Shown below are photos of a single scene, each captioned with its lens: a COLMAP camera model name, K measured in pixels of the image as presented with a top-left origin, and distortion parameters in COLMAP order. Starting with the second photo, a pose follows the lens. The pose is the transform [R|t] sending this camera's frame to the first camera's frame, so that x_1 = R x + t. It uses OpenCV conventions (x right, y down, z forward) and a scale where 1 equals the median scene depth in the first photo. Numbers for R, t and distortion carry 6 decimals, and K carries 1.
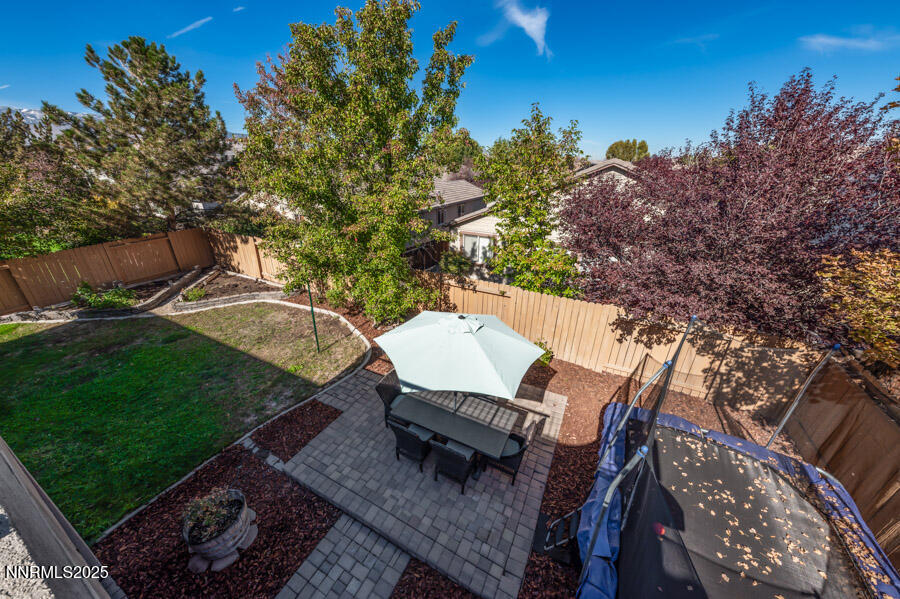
lens RADIAL K [[317.6, 0, 443.5], [0, 317.6, 293.4], [0, 0, 1]] dist [0.009901, -0.001713]
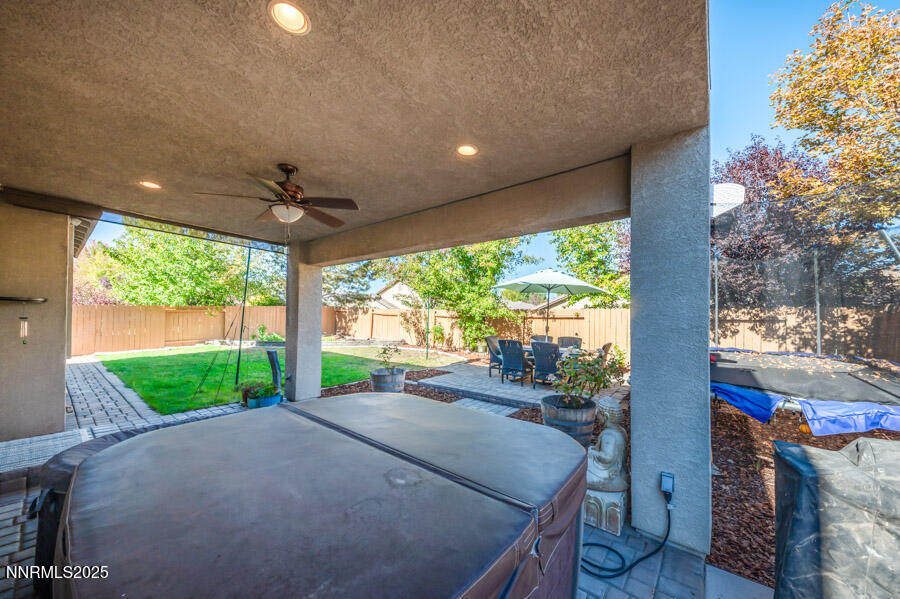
lens RADIAL K [[317.6, 0, 441.4], [0, 317.6, 292.6], [0, 0, 1]] dist [0.009901, -0.001713]
pose [[0.979005, 0.014374, -0.203329, -0.113941], [-0.102294, 0.897450, -0.429091, 0.676347], [0.176310, 0.440881, 0.880079, -0.309969]]
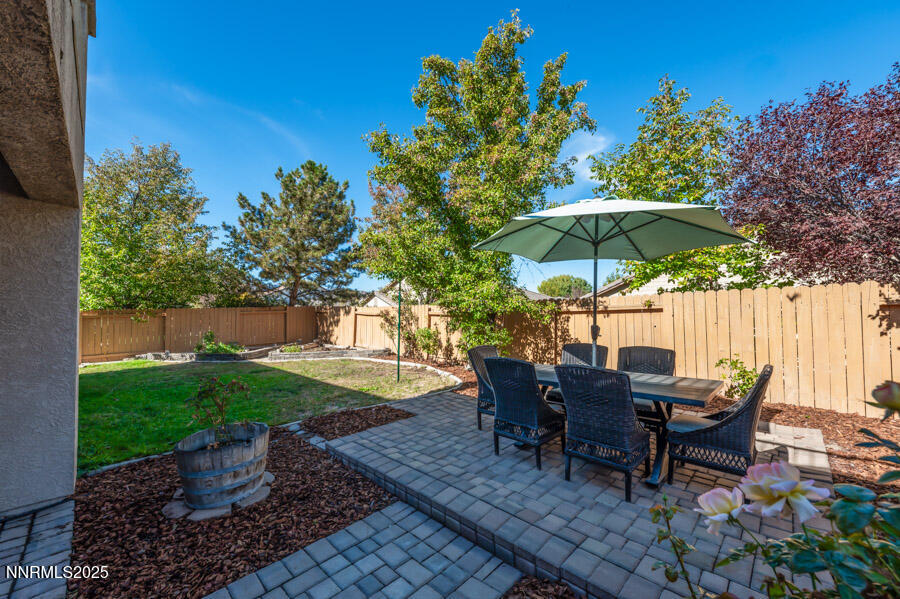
lens RADIAL K [[347.9, 0, 442.0], [0, 347.9, 295.0], [0, 0, 1]] dist [0.006418, -0.001368]
pose [[0.956744, -0.012862, -0.290648, -0.042567], [-0.112305, 0.905263, -0.409741, 0.464669], [0.268383, 0.424658, 0.864660, 0.251651]]
